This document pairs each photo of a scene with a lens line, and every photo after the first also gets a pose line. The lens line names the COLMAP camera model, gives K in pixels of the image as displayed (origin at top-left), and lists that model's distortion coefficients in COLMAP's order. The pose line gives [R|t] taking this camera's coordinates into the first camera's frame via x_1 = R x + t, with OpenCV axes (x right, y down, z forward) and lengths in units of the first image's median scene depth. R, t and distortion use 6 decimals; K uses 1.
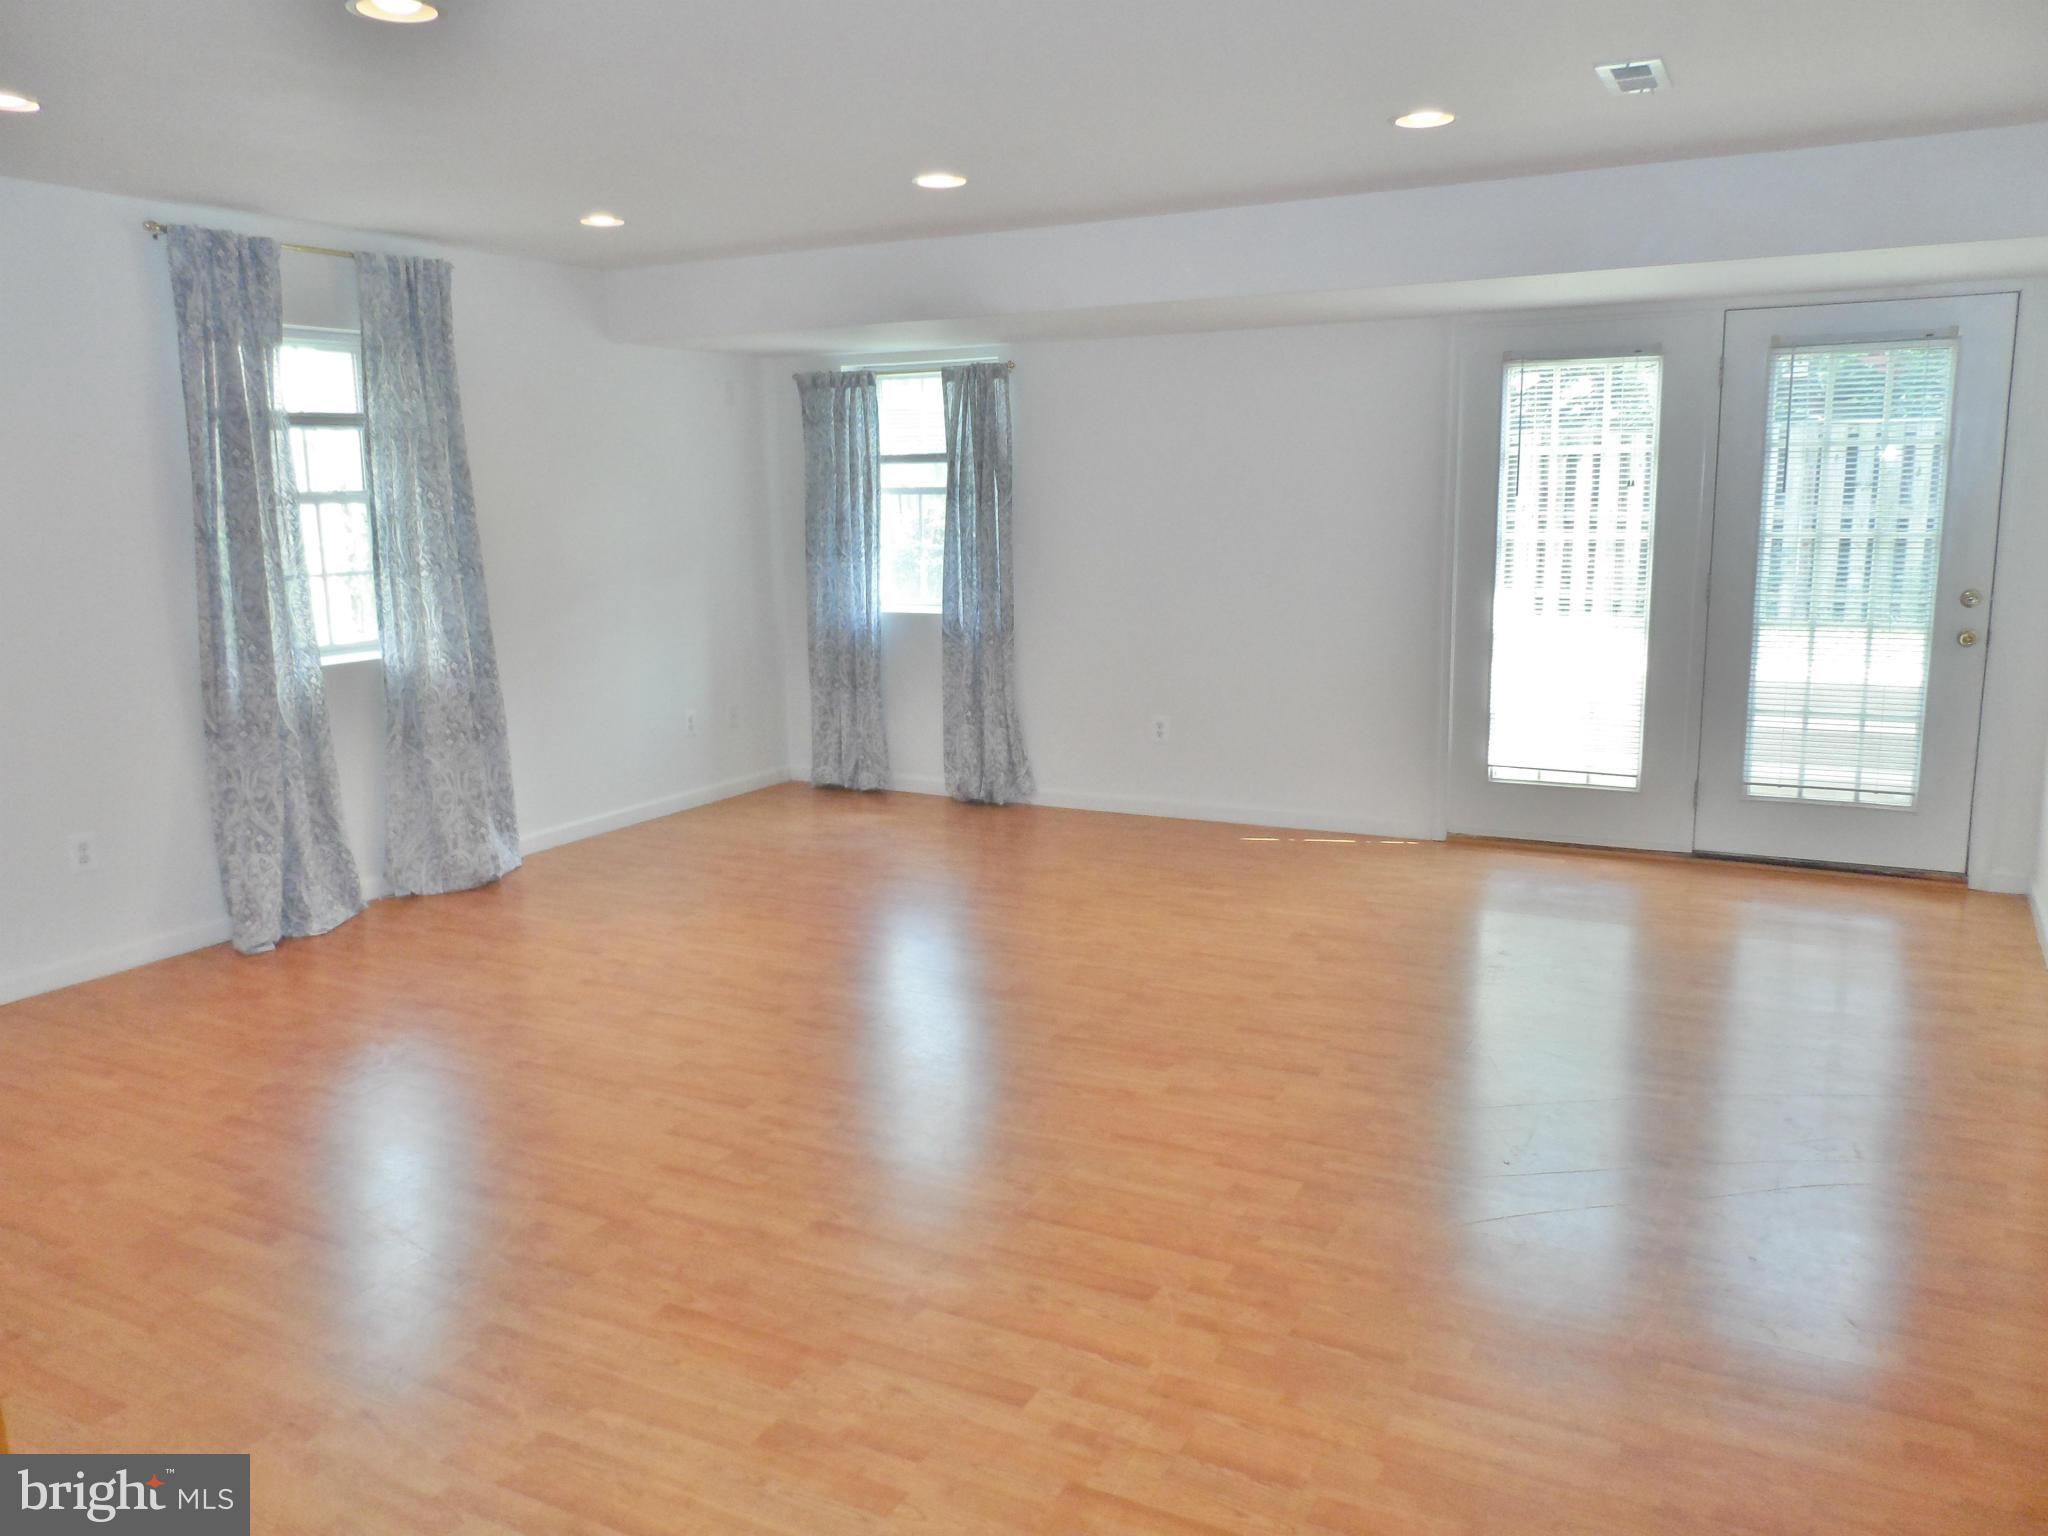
lens RADIAL K [[1592.3, 0, 1024.0], [0, 1592.3, 768.0], [0, 0, 1]] dist [0.068791, 0.000687]
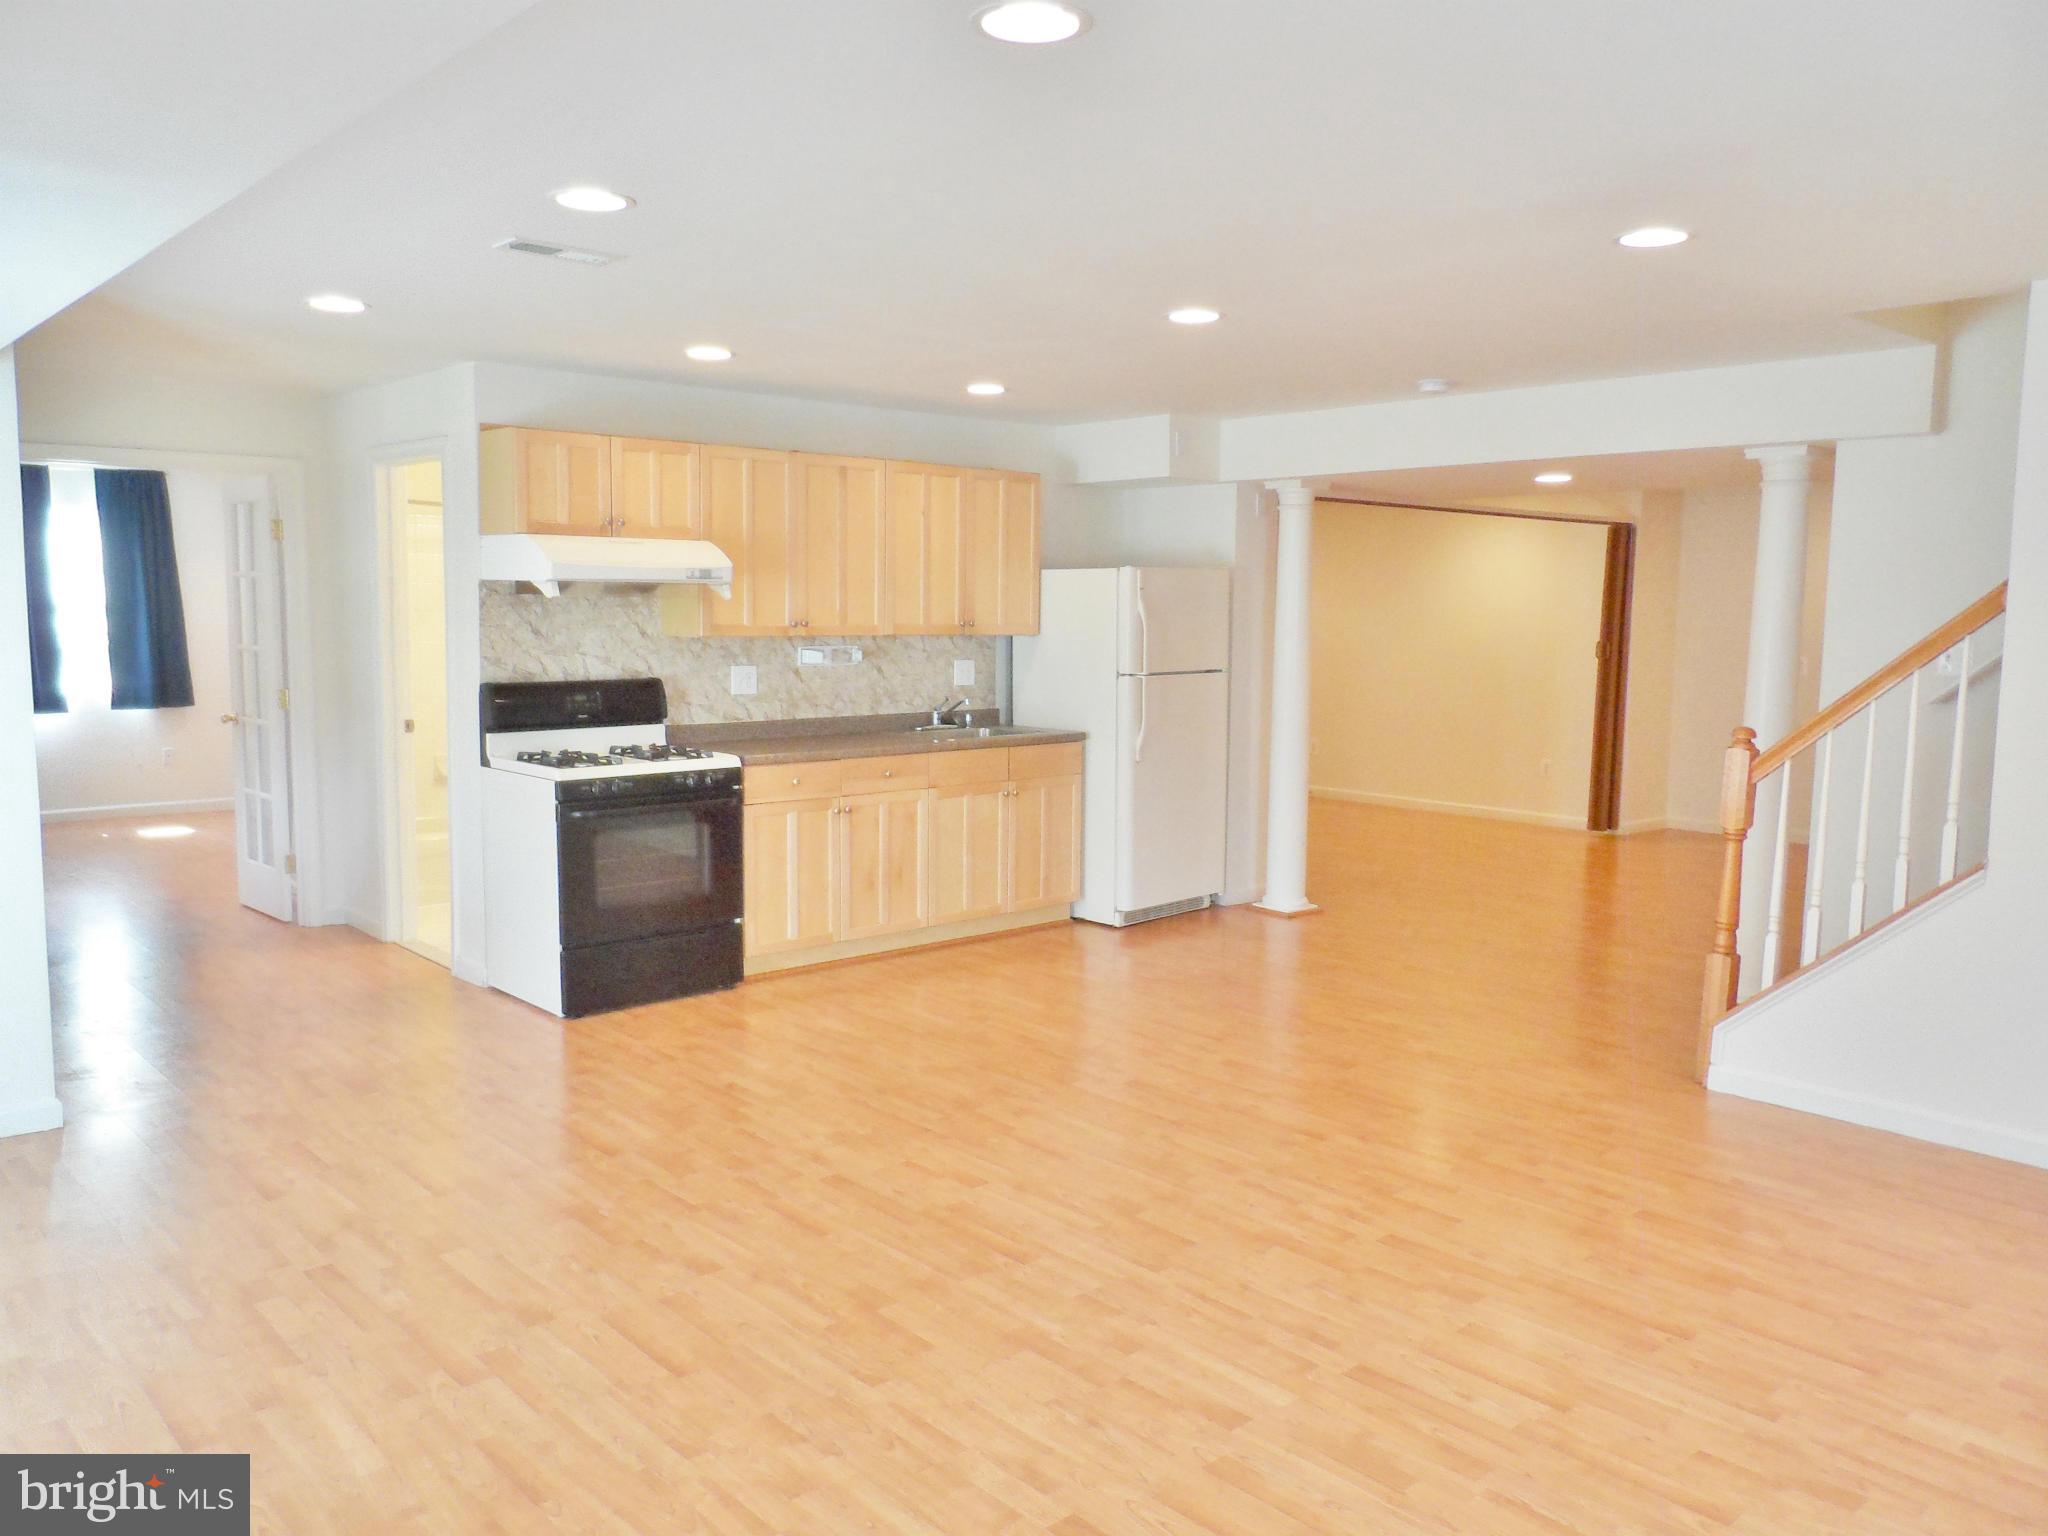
lens RADIAL K [[1592.3, 0, 1024.0], [0, 1592.3, 768.0], [0, 0, 1]] dist [0.068791, 0.000687]
pose [[-0.943048, -0.033264, 0.330989, -0.230141], [0.057674, 0.963570, 0.261163, -0.280704], [-0.327618, 0.265379, -0.906775, 1.557861]]
